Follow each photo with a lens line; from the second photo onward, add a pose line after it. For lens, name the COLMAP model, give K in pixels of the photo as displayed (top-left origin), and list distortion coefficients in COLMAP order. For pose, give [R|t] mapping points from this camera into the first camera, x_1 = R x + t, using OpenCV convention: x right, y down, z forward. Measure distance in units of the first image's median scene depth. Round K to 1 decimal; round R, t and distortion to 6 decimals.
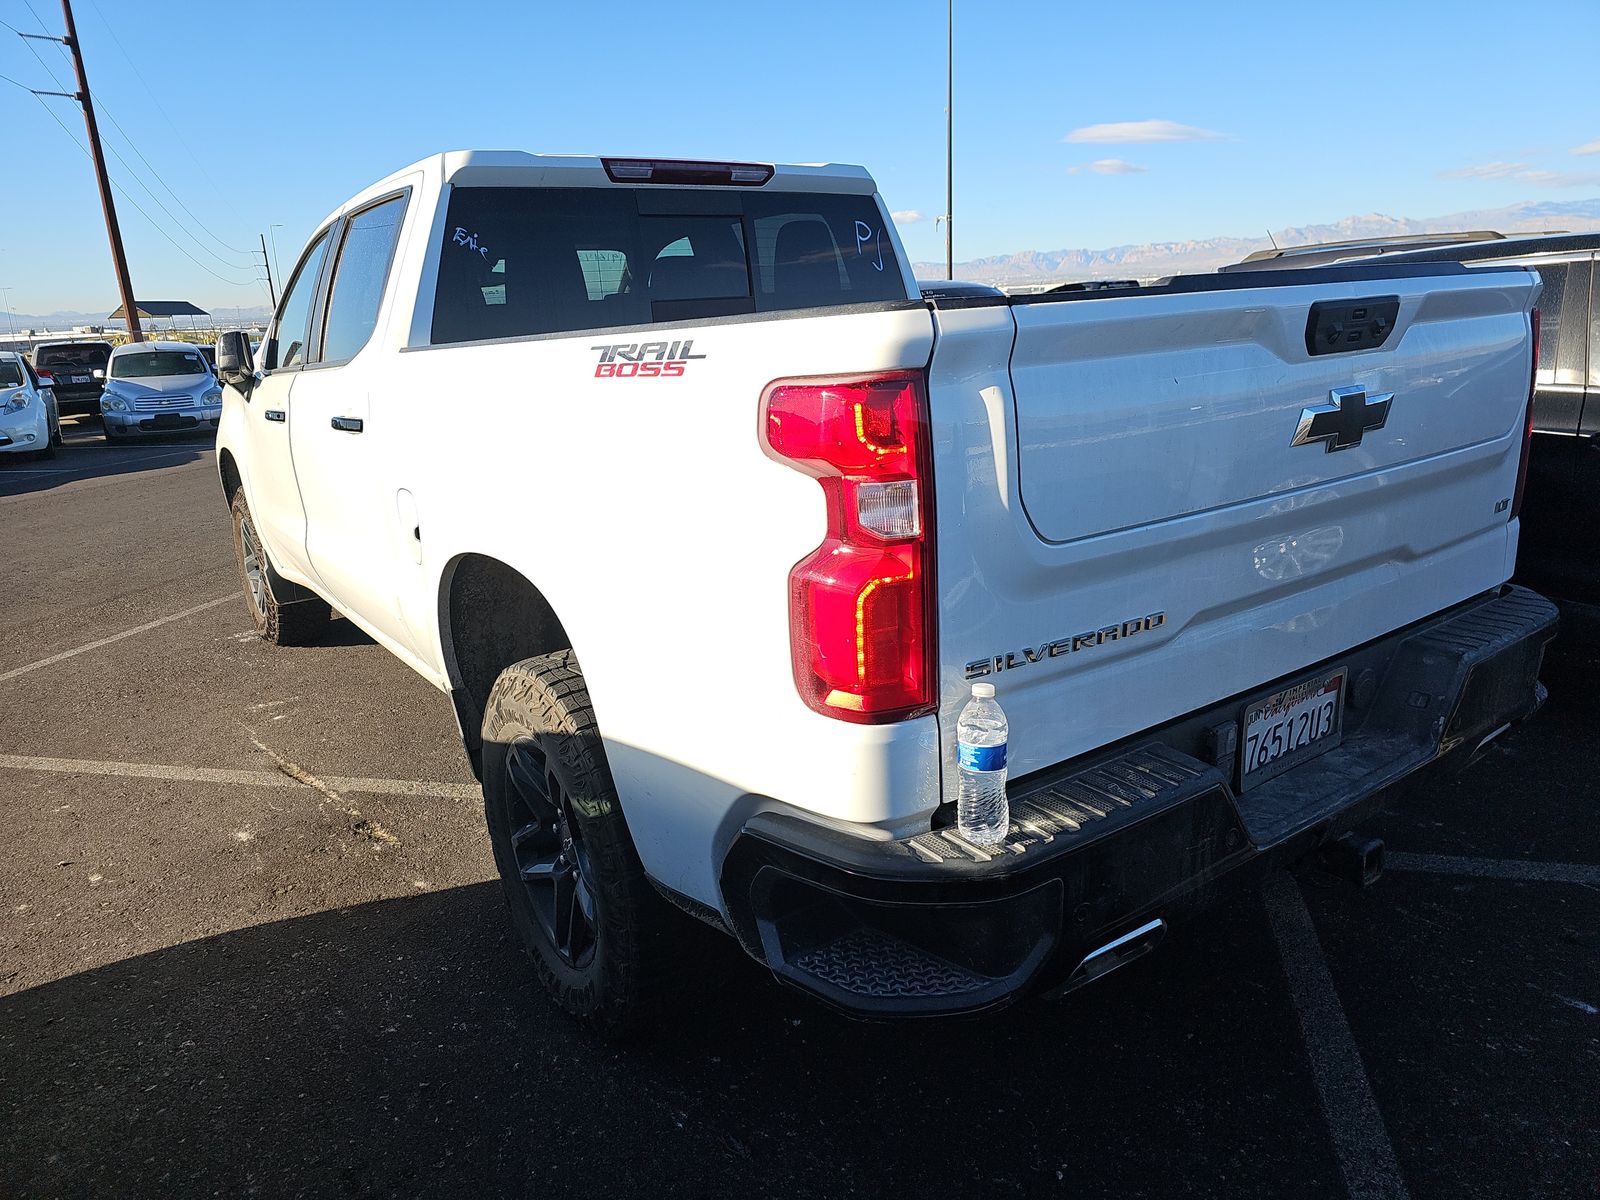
lens RADIAL K [[1051.3, 0, 772.5], [0, 1051.3, 576.6], [0, 0, 1]] dist [0.062466, -0.056196]
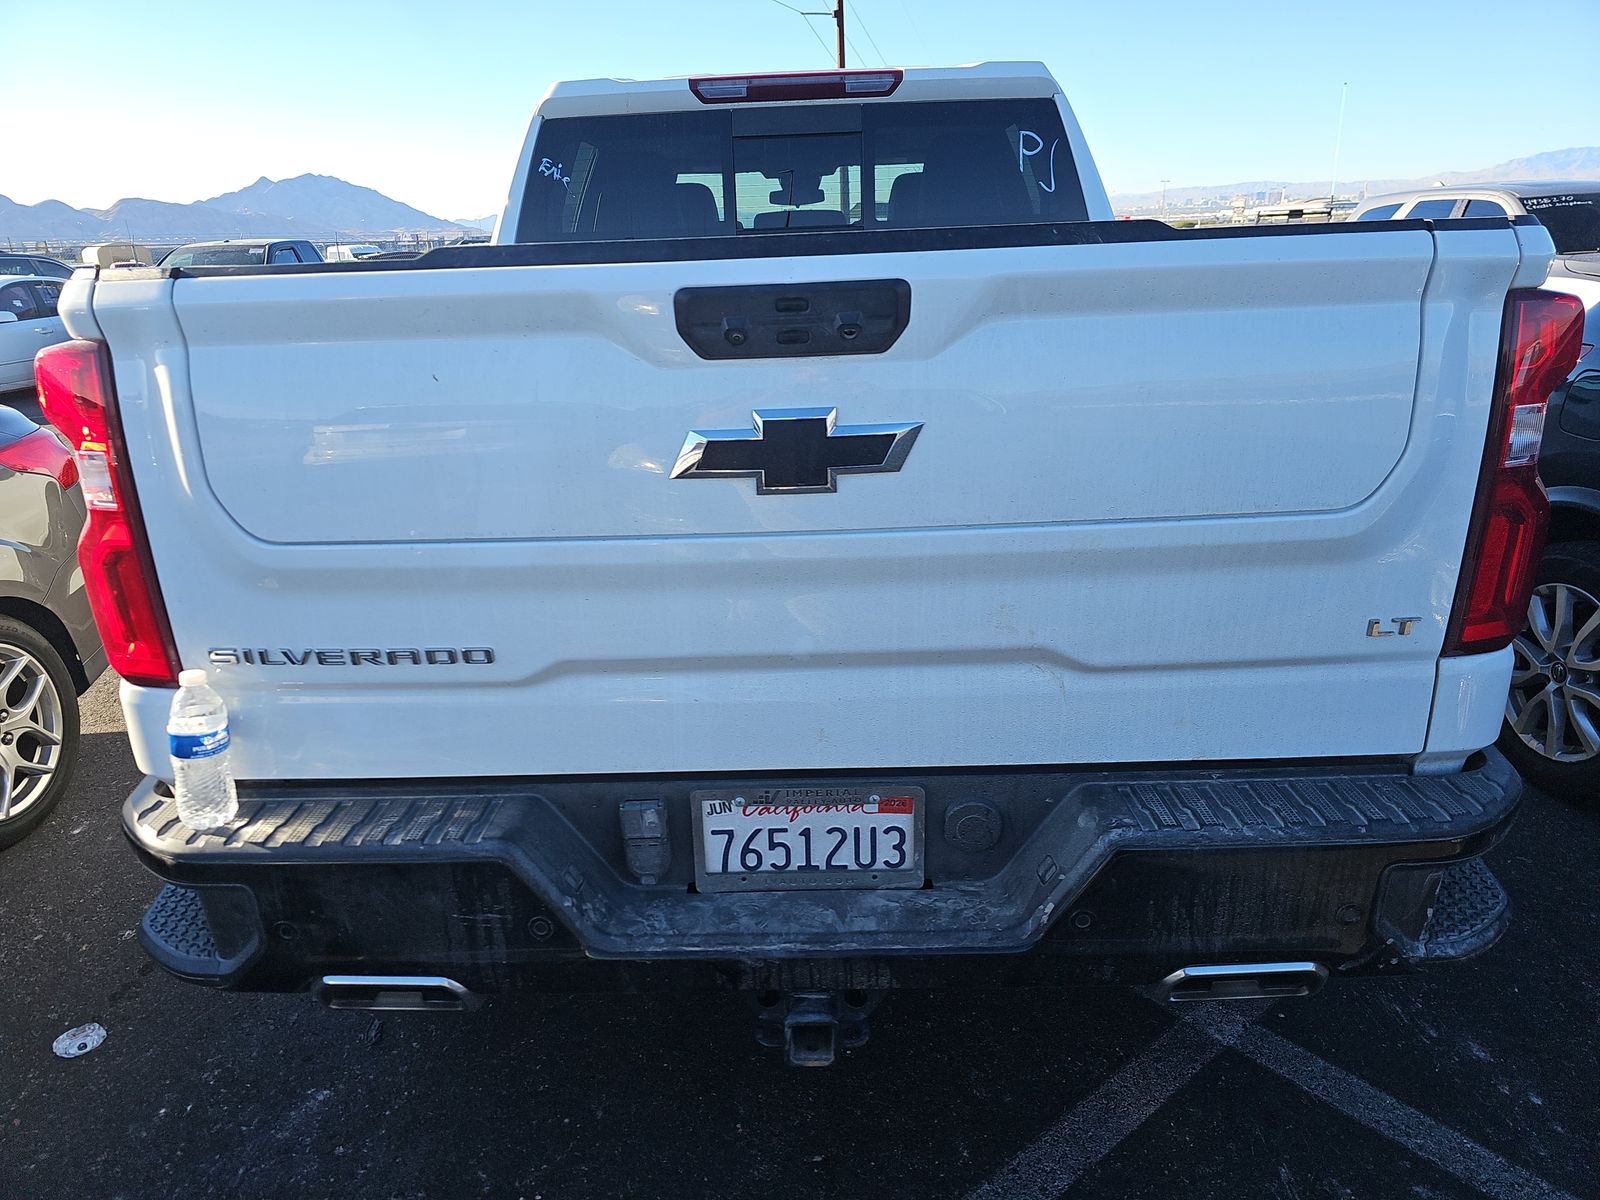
lens RADIAL K [[1041.2, 0, 768.2], [0, 1041.2, 595.4], [0, 0, 1]] dist [0.034605, -0.000238]
pose [[0.813894, 0.207944, -0.542527, 0.830696], [-0.149160, 0.977247, 0.150799, -0.140024], [0.561540, -0.041811, 0.826392, 0.360347]]
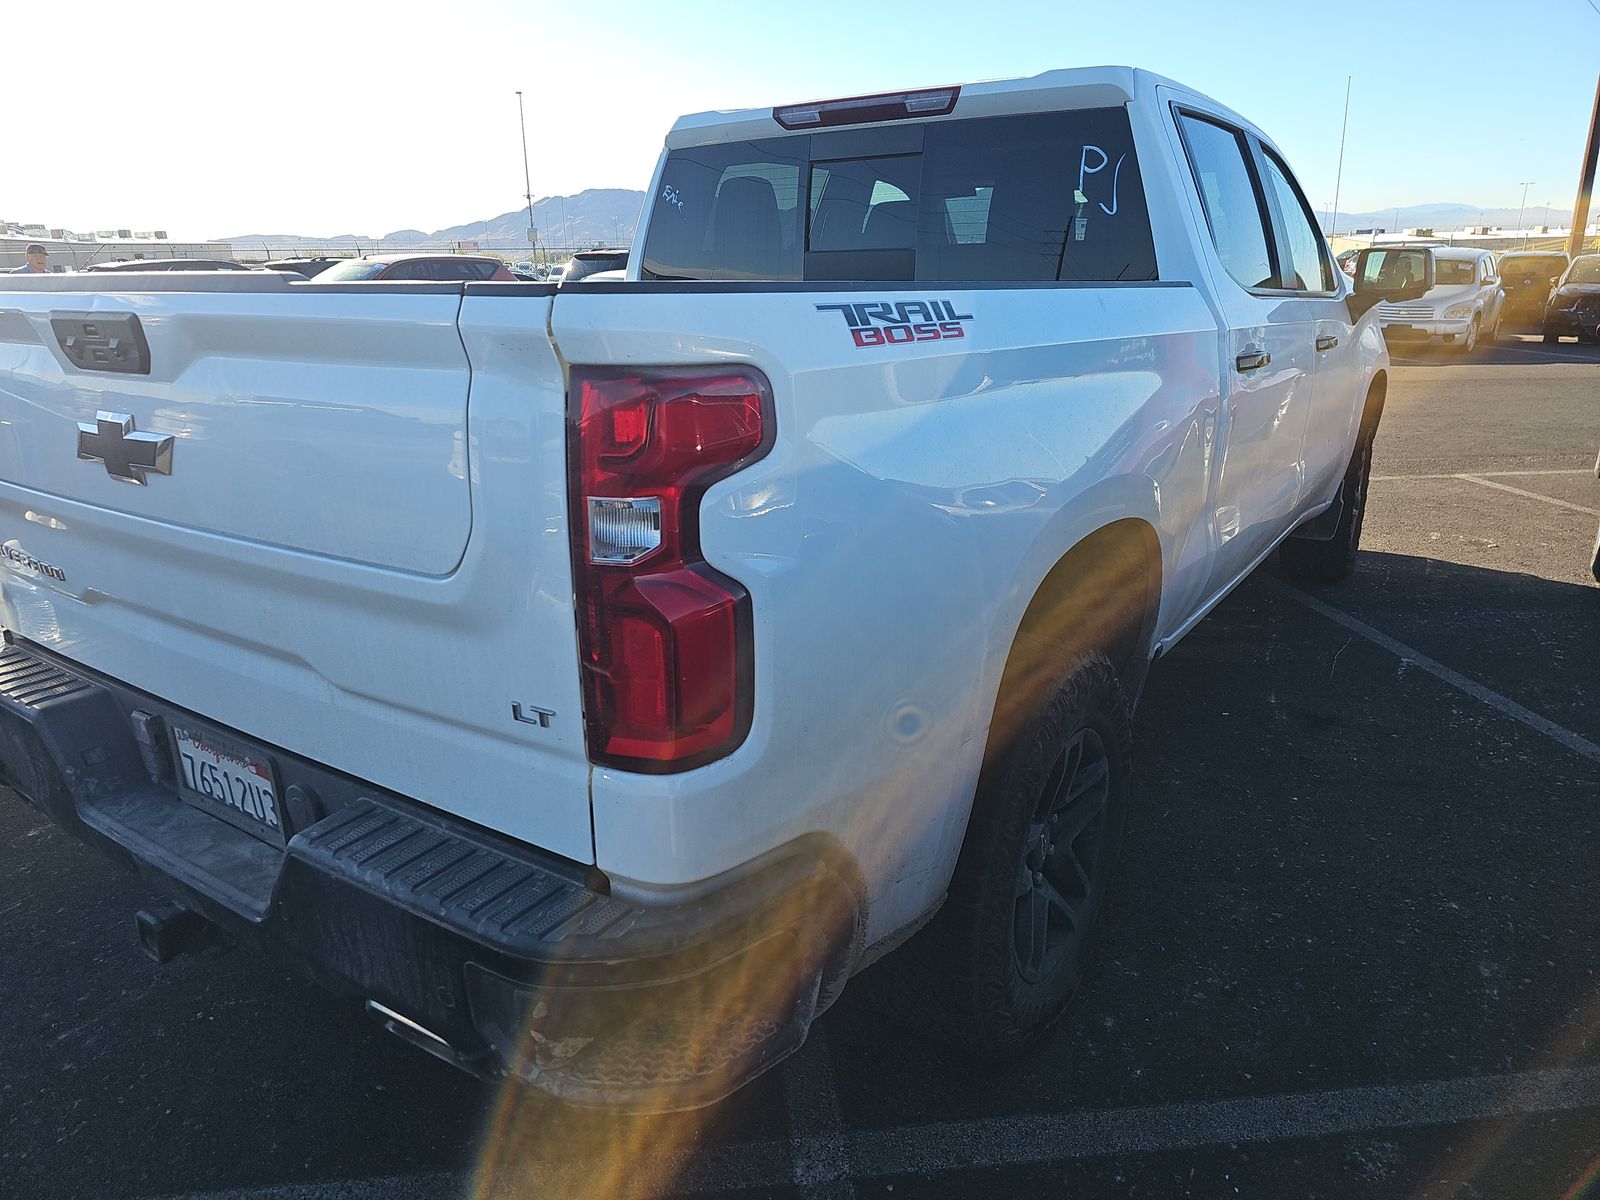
lens RADIAL K [[1051.3, 0, 772.5], [0, 1051.3, 576.6], [0, 0, 1]] dist [0.062466, -0.056196]
pose [[0.356946, 0.311285, -0.880733, 1.388963], [-0.229880, 0.943119, 0.240169, -0.345644], [0.905398, 0.116735, 0.408201, 1.023228]]
